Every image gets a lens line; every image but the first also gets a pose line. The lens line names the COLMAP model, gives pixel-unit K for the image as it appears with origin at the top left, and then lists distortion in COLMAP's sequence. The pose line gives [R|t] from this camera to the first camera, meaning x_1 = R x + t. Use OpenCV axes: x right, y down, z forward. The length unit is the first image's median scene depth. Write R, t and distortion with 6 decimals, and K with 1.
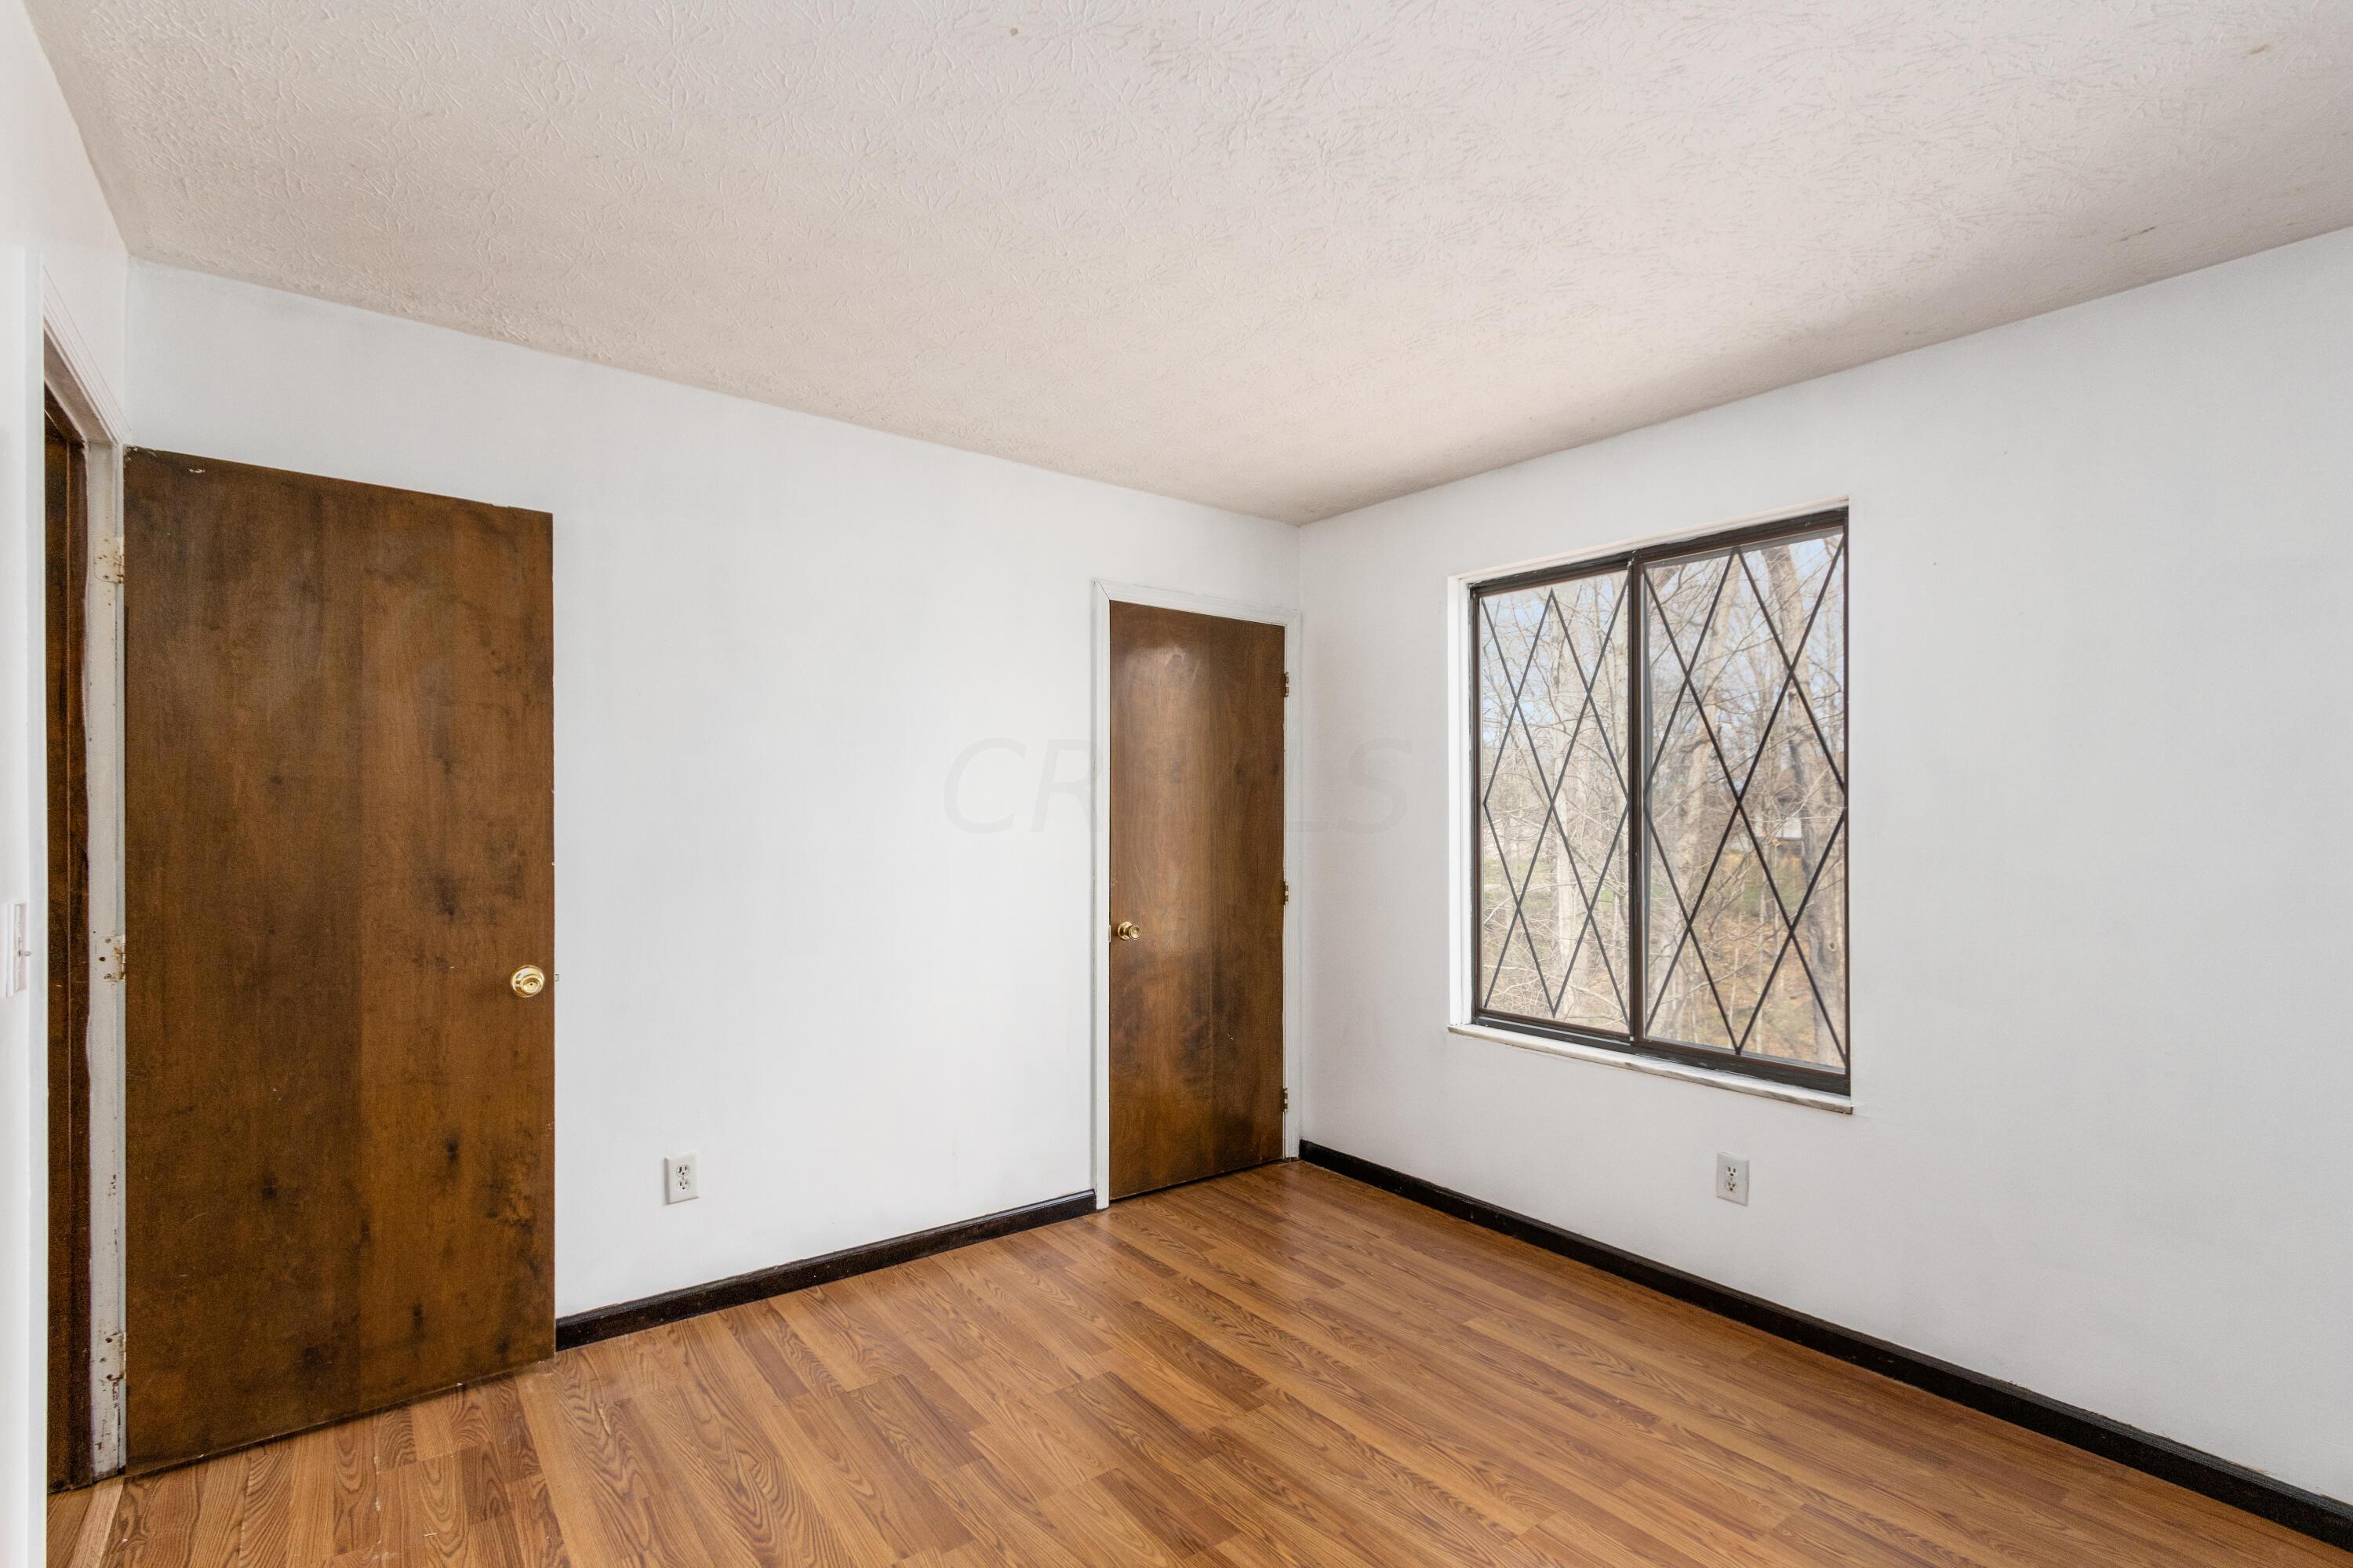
lens RADIAL K [[1064.0, 0, 1168.8], [0, 1064.0, 833.5], [0, 0, 1]] dist [-0.000377, 0.007578]
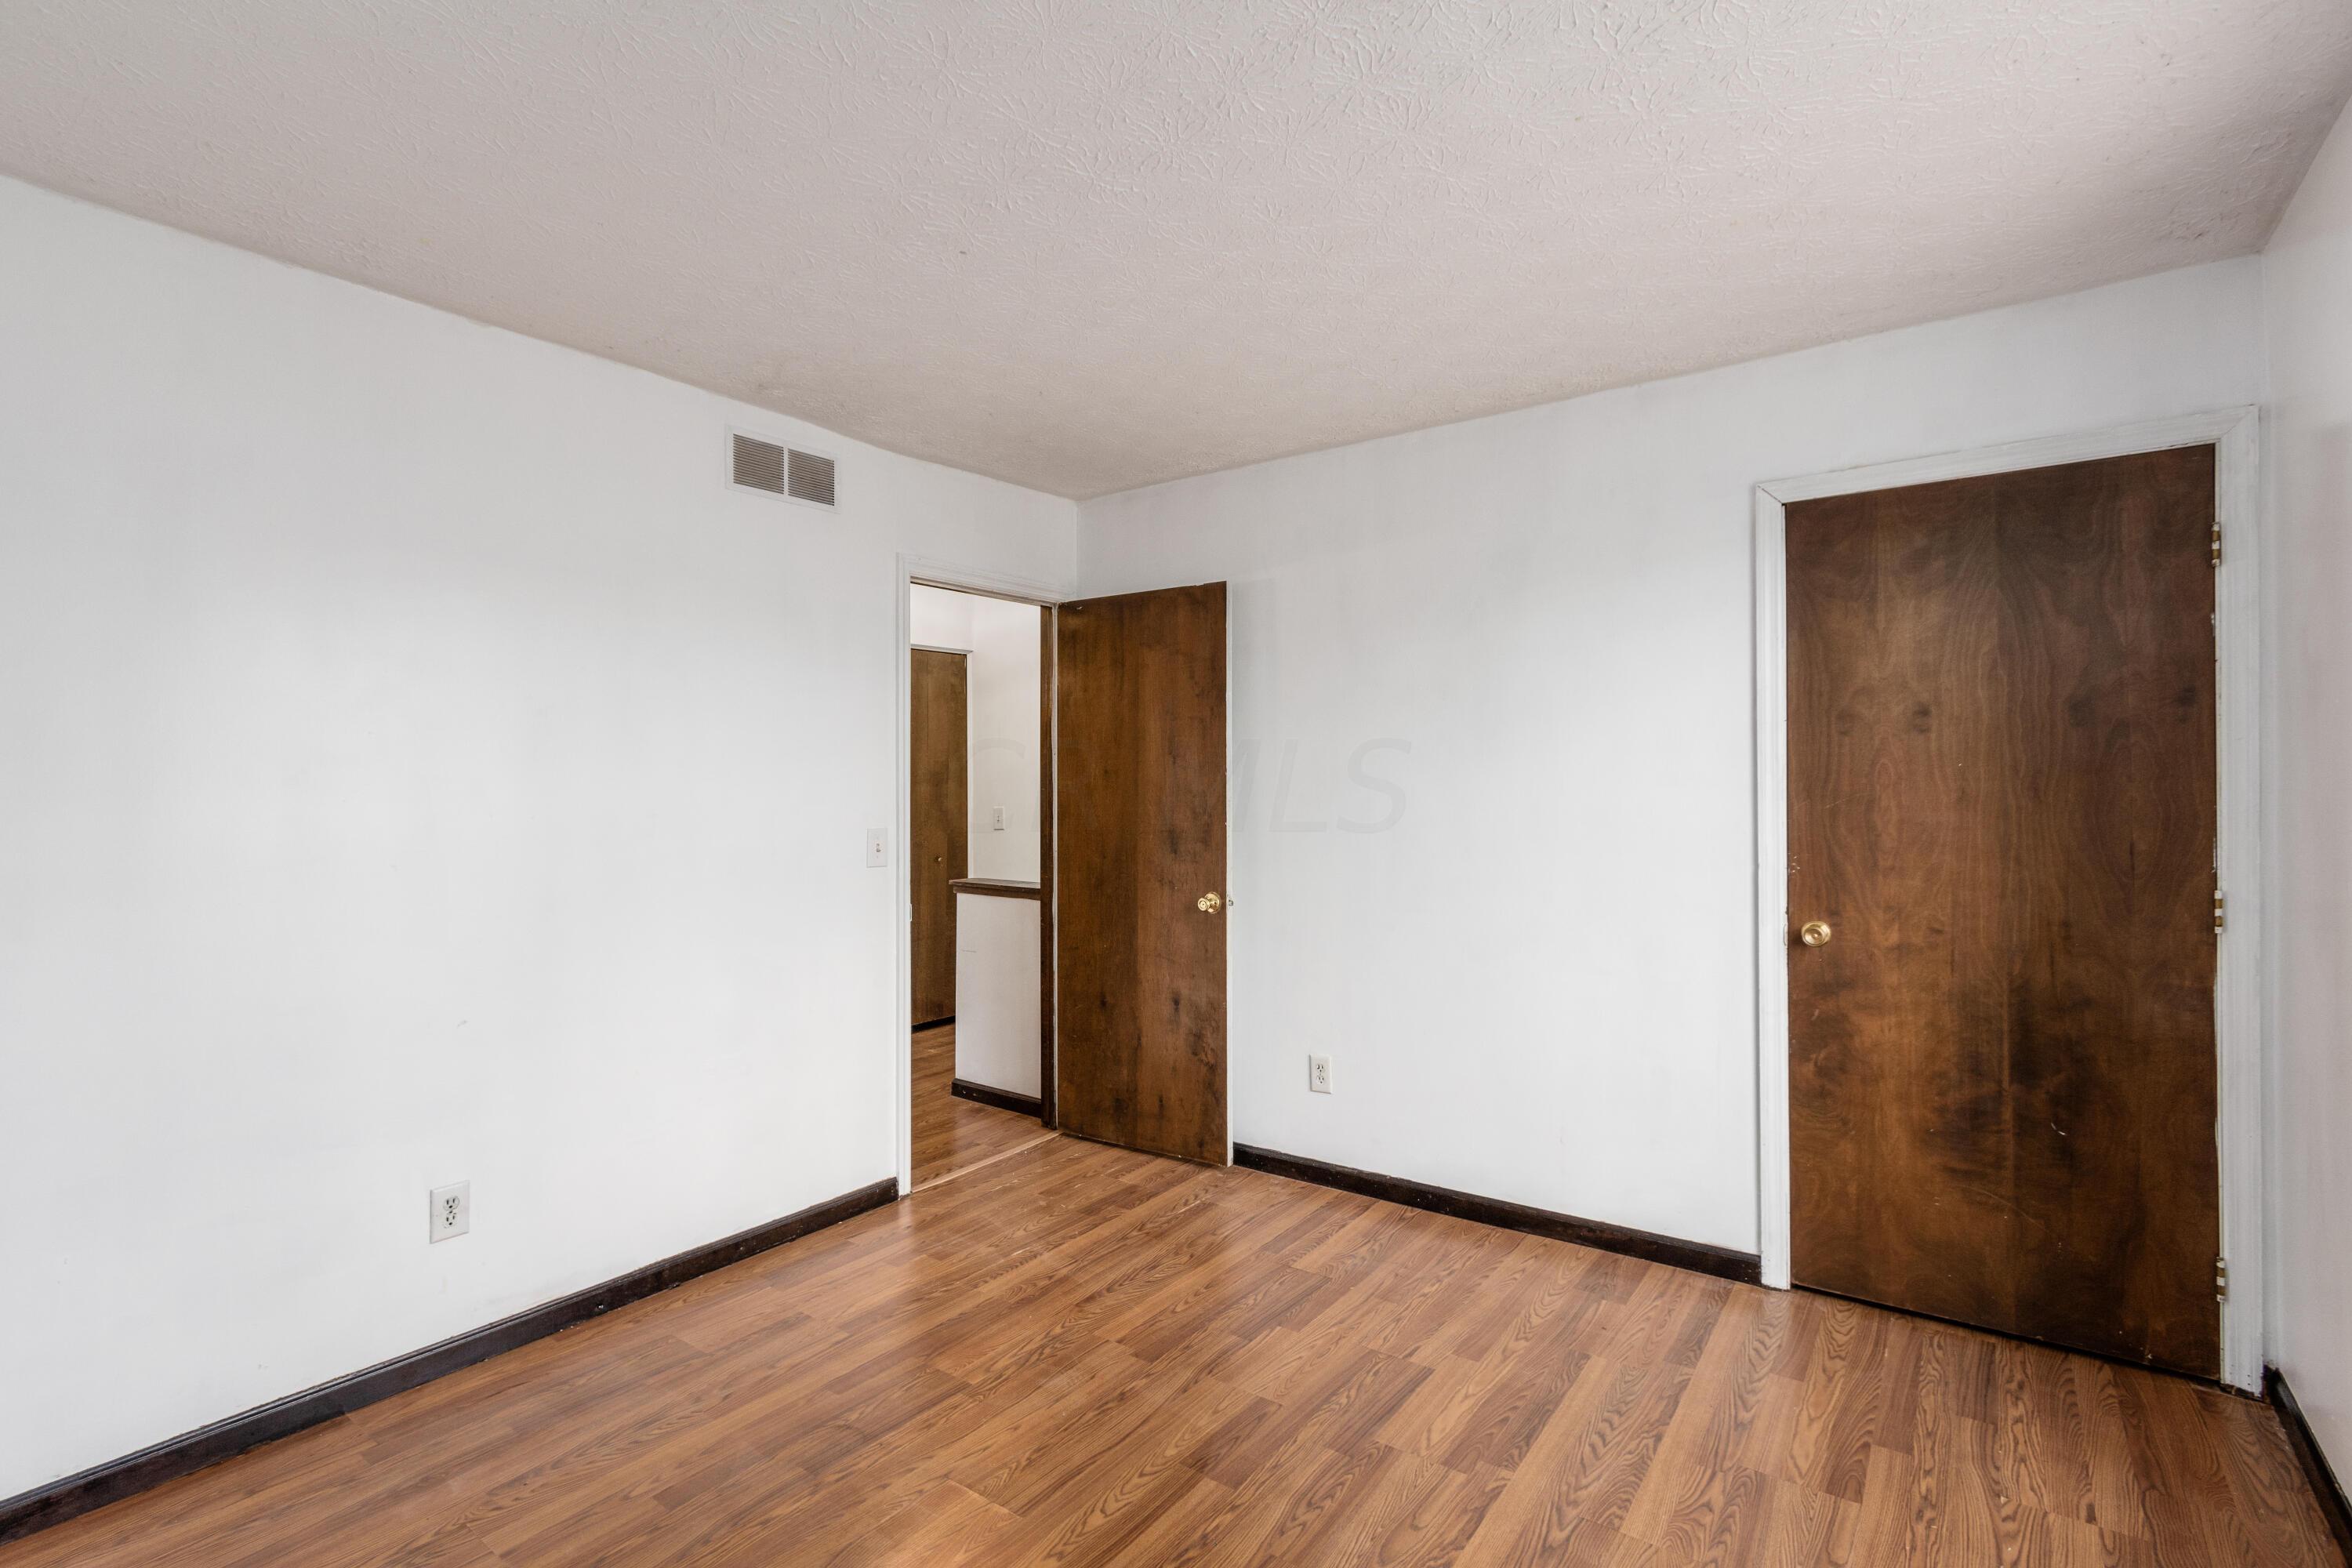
lens RADIAL K [[1116.1, 0, 1211.6], [0, 1116.1, 803.7], [0, 0, 1]] dist [0.001683, -0.000102]
pose [[0.310819, 0.003846, -0.950461, 0.770777], [-0.003850, 0.999989, 0.002788, -0.002224], [0.950461, 0.002793, 0.310831, 0.463573]]
